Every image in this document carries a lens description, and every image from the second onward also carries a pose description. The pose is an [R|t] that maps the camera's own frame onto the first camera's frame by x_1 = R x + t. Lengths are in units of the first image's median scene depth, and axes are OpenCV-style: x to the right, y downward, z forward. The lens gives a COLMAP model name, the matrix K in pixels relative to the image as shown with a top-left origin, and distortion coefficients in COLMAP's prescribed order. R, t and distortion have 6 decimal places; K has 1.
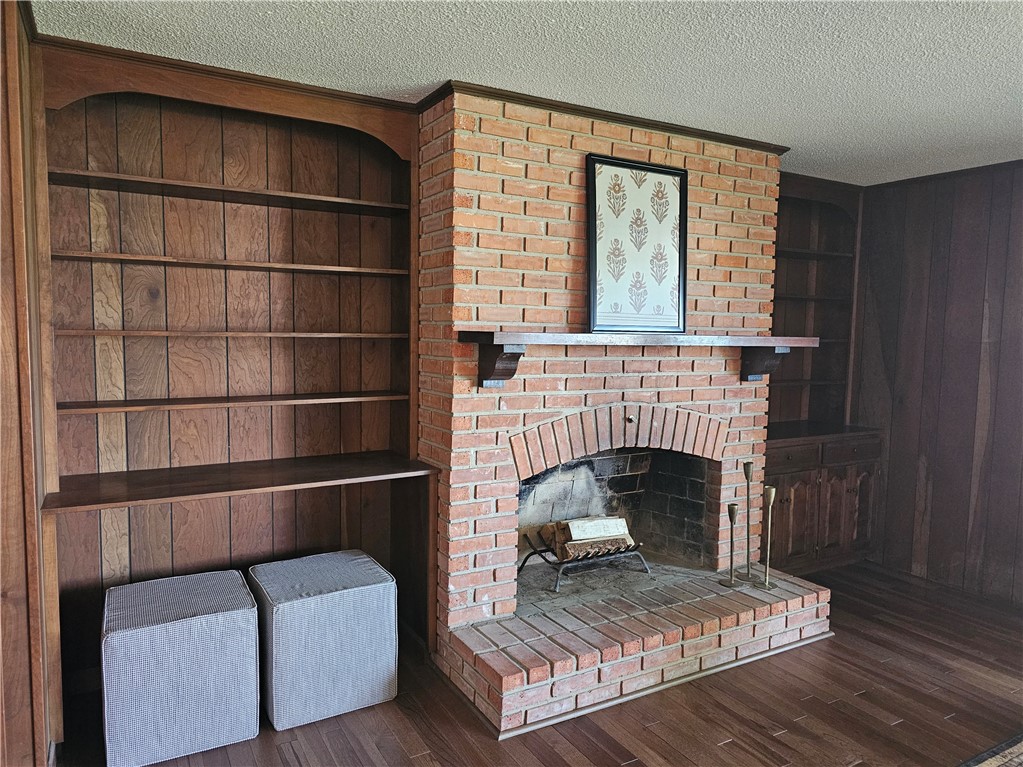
lens RADIAL K [[699.0, 0, 514.4], [0, 699.0, 392.5], [0, 0, 1]] dist [0.043434, -0.014303]
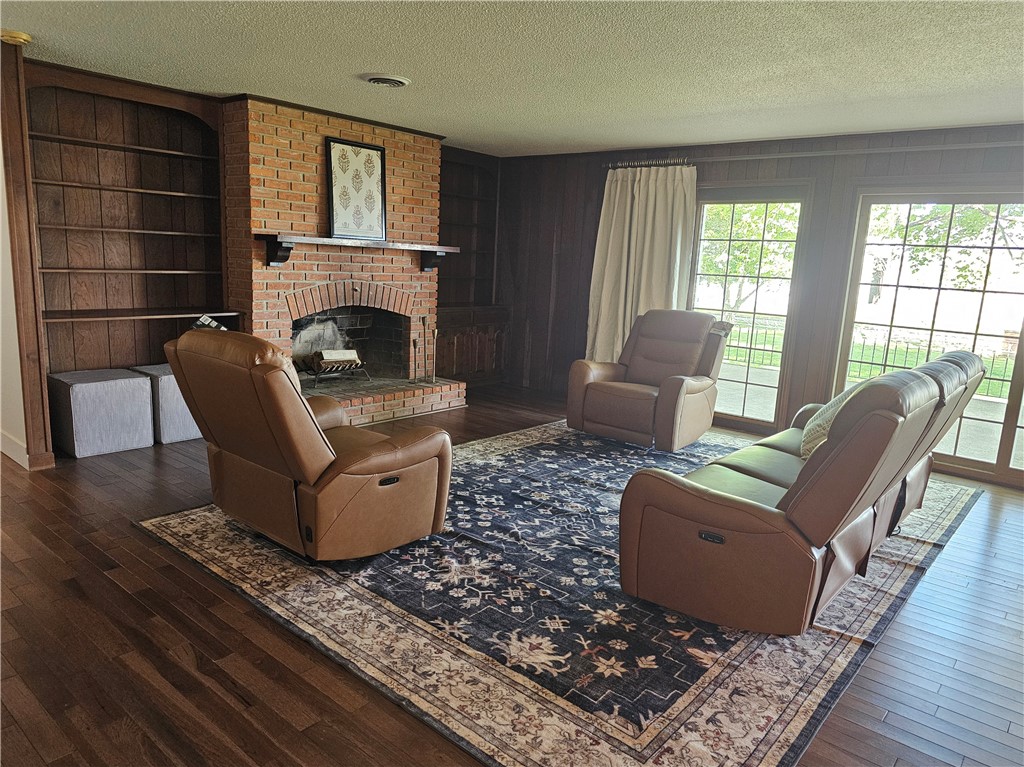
lens RADIAL K [[699.7, 0, 510.5], [0, 699.7, 385.0], [0, 0, 1]] dist [0.043434, -0.014303]
pose [[0.943667, -0.032292, 0.329316, -0.062229], [-0.000685, 0.995034, 0.099534, 0.107876], [-0.330895, -0.094152, 0.938959, -0.876031]]
